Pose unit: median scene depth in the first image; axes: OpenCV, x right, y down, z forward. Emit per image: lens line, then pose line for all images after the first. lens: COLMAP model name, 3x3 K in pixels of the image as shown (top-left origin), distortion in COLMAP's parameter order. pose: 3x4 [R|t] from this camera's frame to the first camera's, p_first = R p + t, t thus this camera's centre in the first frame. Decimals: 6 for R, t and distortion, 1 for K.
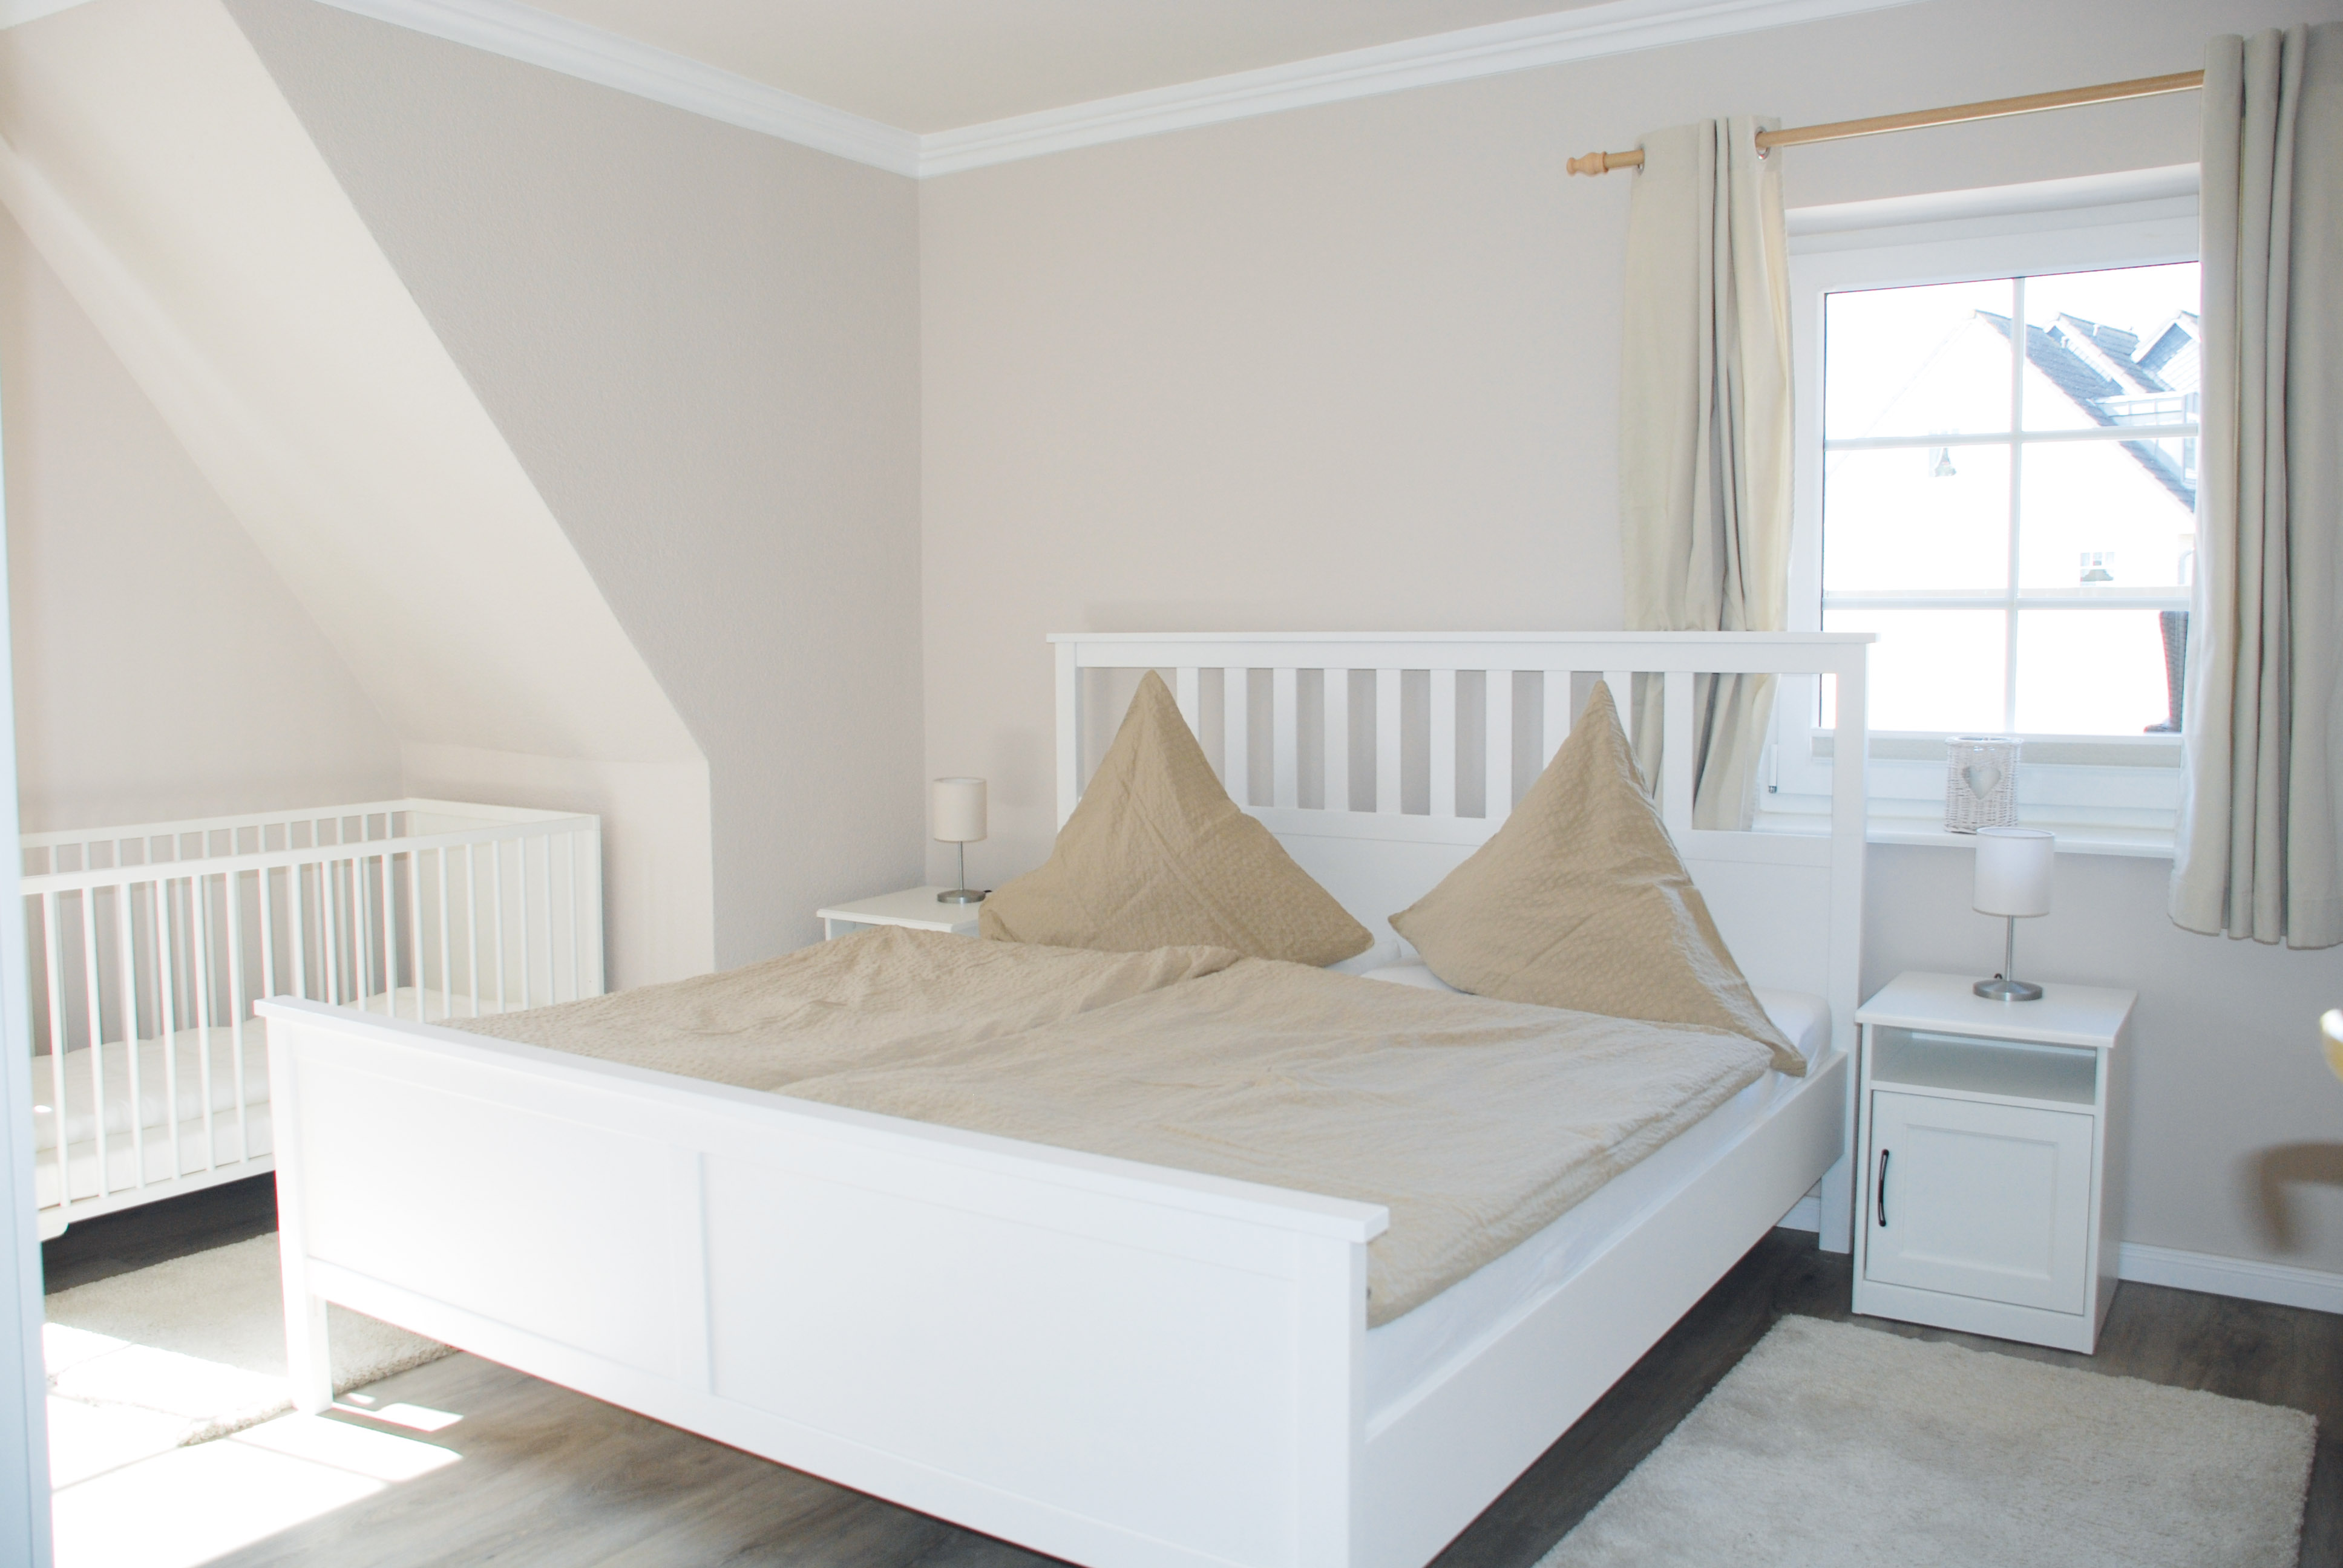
lens RADIAL K [[1868.0, 0, 1171.5], [0, 1868.0, 784.0], [0, 0, 1]] dist [-0.153830, 0.141381]
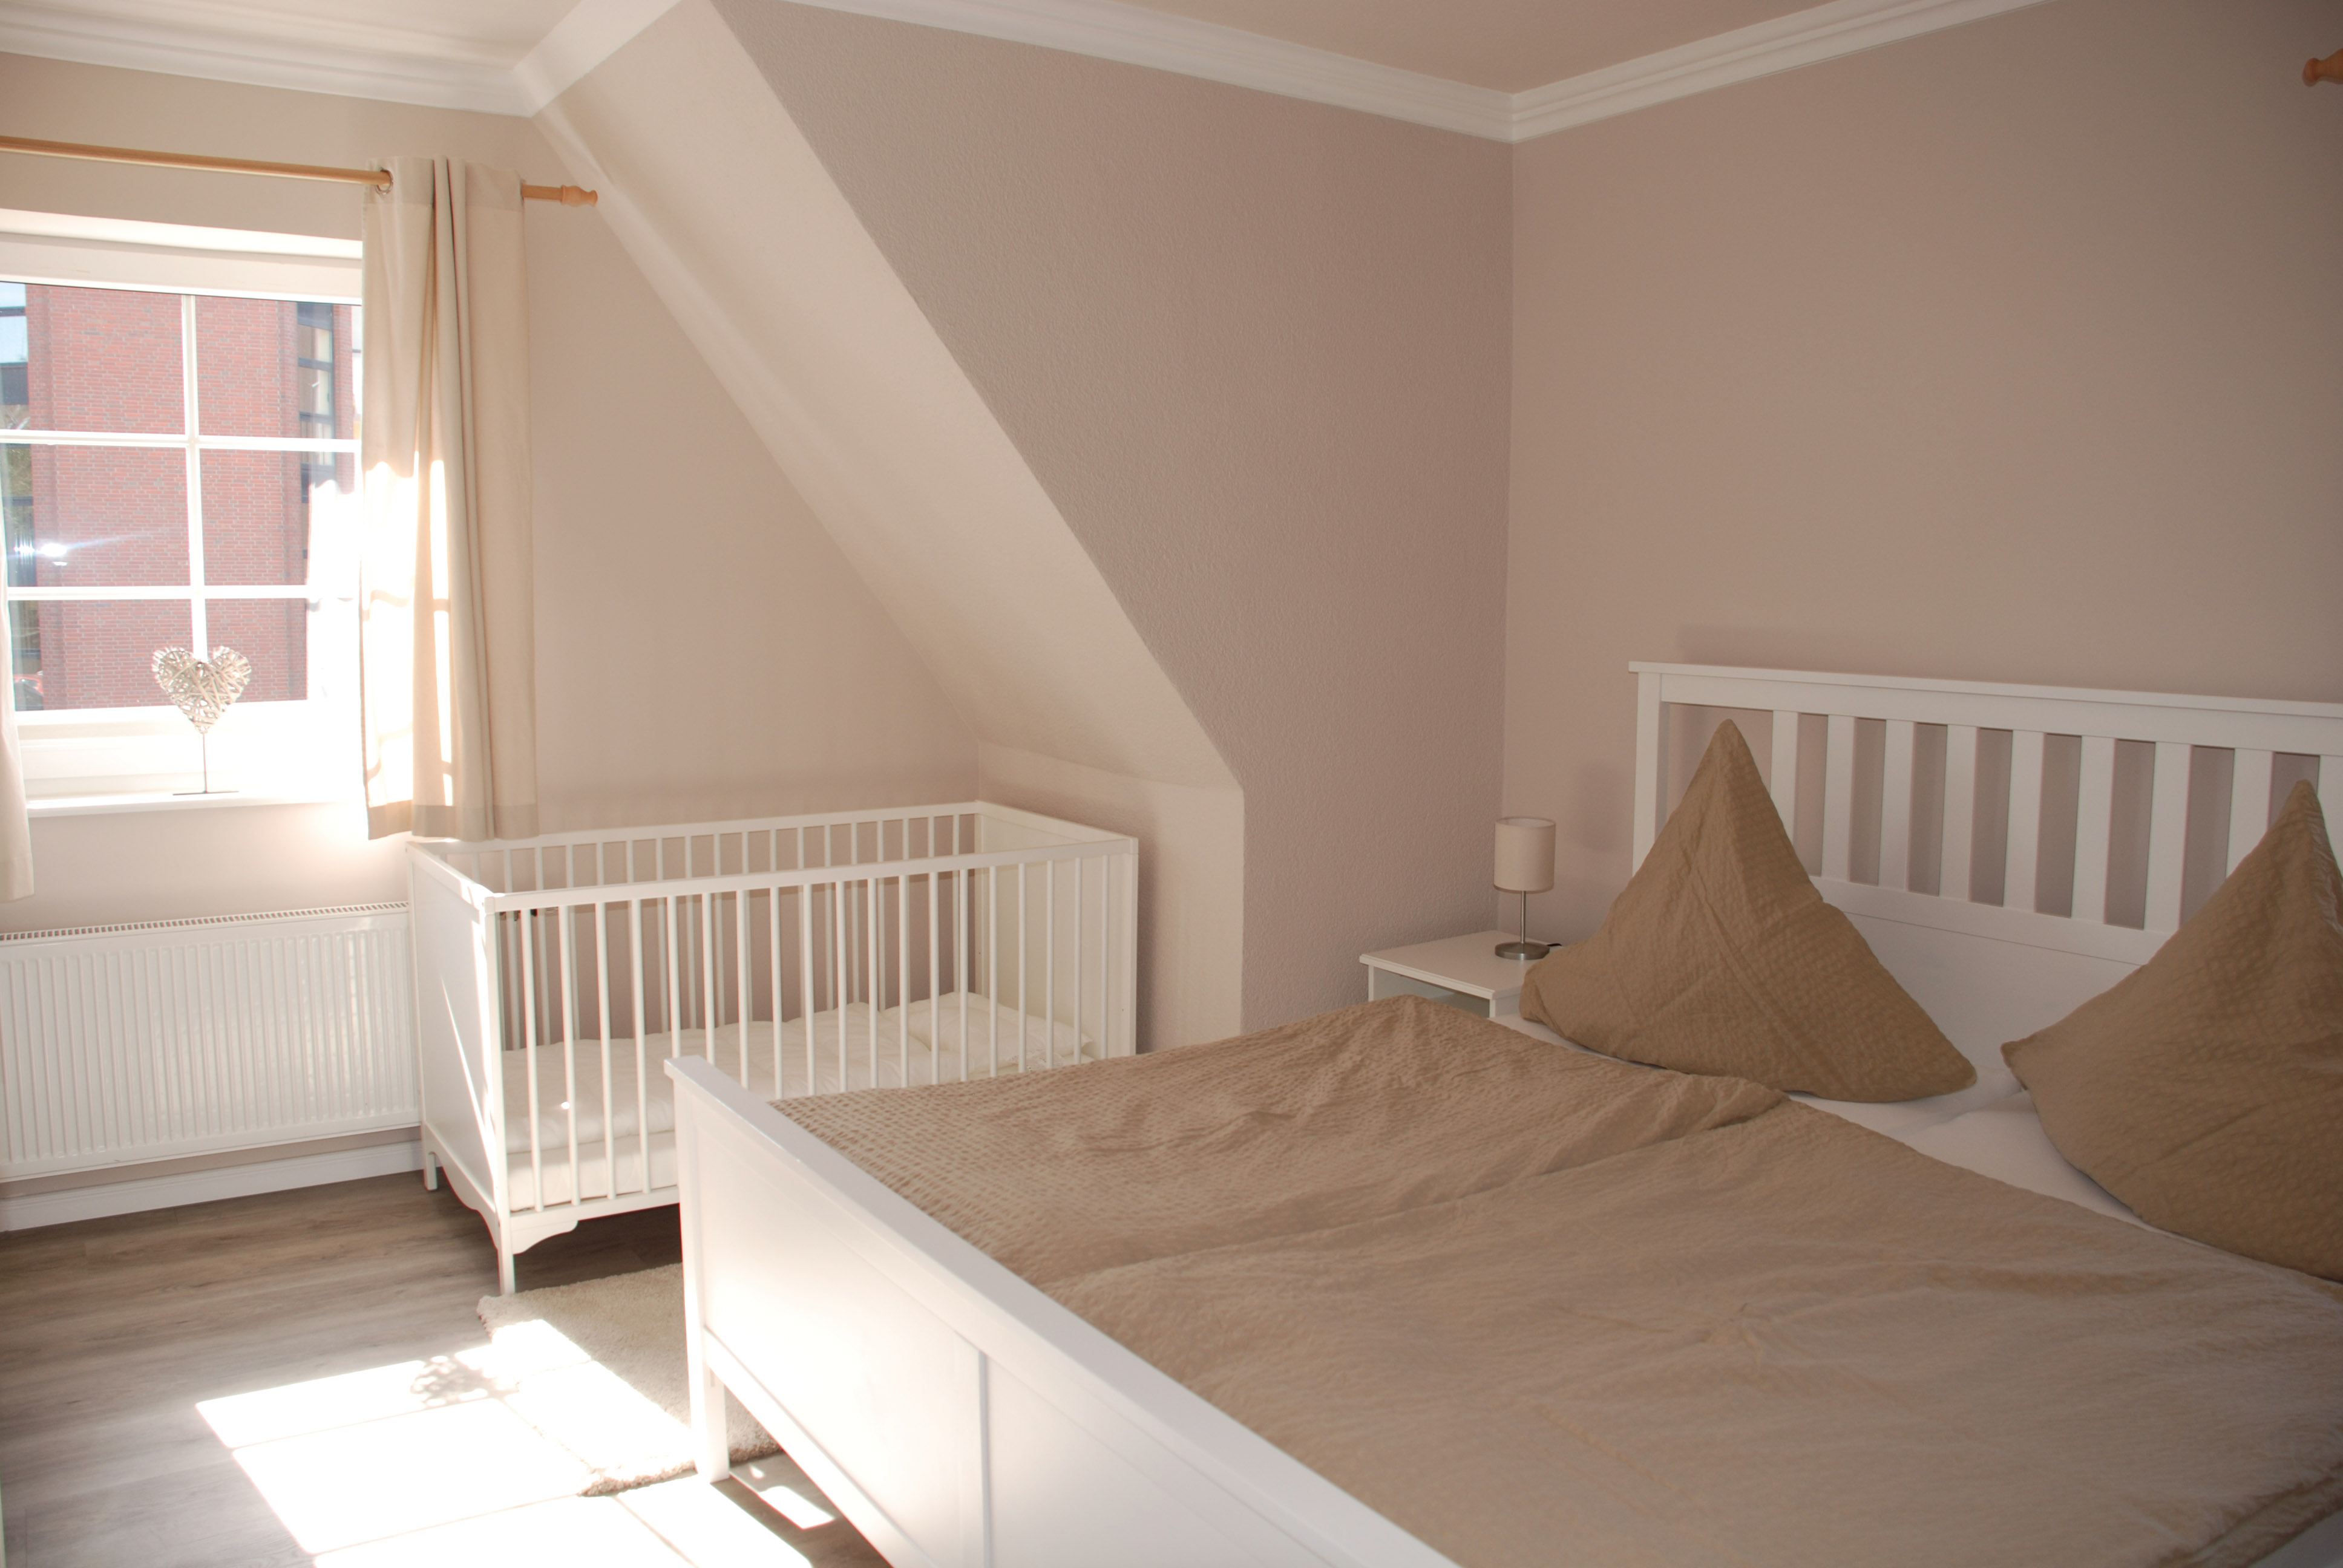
lens RADIAL K [[1785.9, 0, 1171.5], [0, 1785.9, 784.0], [0, 0, 1]] dist [-0.163234, 0.106410]
pose [[0.918617, 0.055063, -0.391293, 0.073656], [-0.042565, 0.998271, 0.040548, -0.056499], [0.392849, -0.020593, 0.919372, 0.184527]]
